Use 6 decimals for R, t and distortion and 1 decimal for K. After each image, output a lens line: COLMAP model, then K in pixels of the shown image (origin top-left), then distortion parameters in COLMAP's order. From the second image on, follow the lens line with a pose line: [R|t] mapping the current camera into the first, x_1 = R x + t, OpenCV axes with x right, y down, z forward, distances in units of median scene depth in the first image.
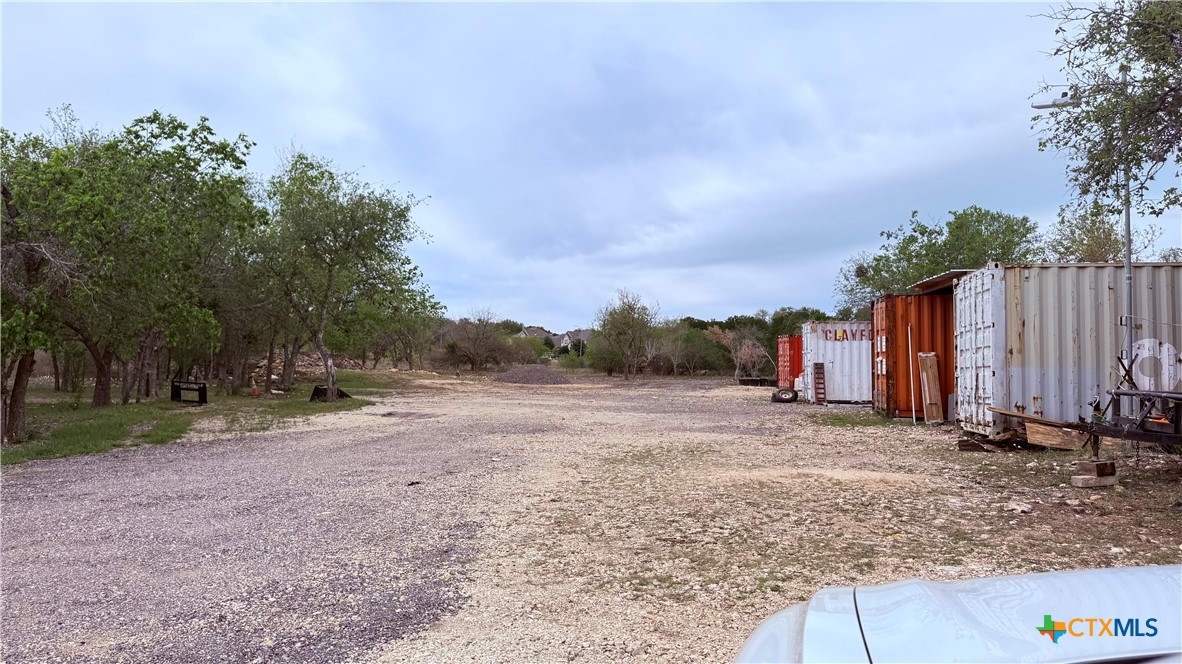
lens RADIAL K [[810.3, 0, 591.0], [0, 810.3, 336.1], [0, 0, 1]] dist [-0.000024, -0.007486]
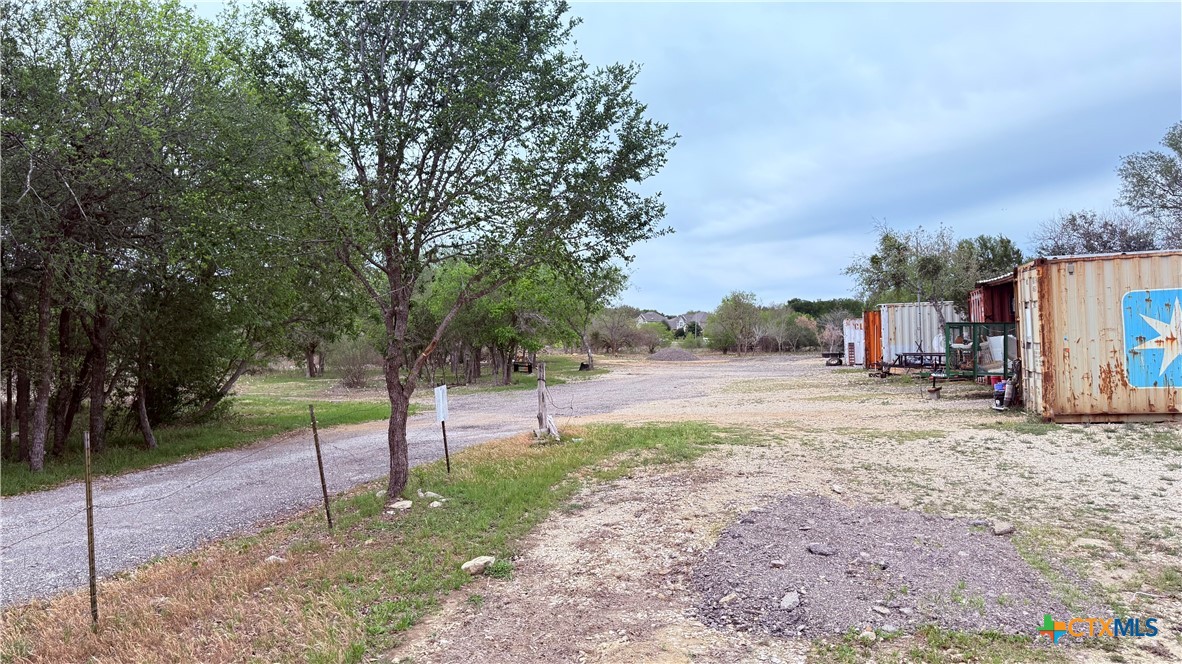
lens RADIAL K [[754.9, 0, 595.5], [0, 754.9, 340.5], [0, 0, 1]] dist [0.063418, -0.115089]
pose [[0.989254, -0.031928, -0.142679, -0.038539], [0.035898, 0.999034, 0.025335, -0.040510], [0.141733, -0.030184, 0.989445, -0.866204]]
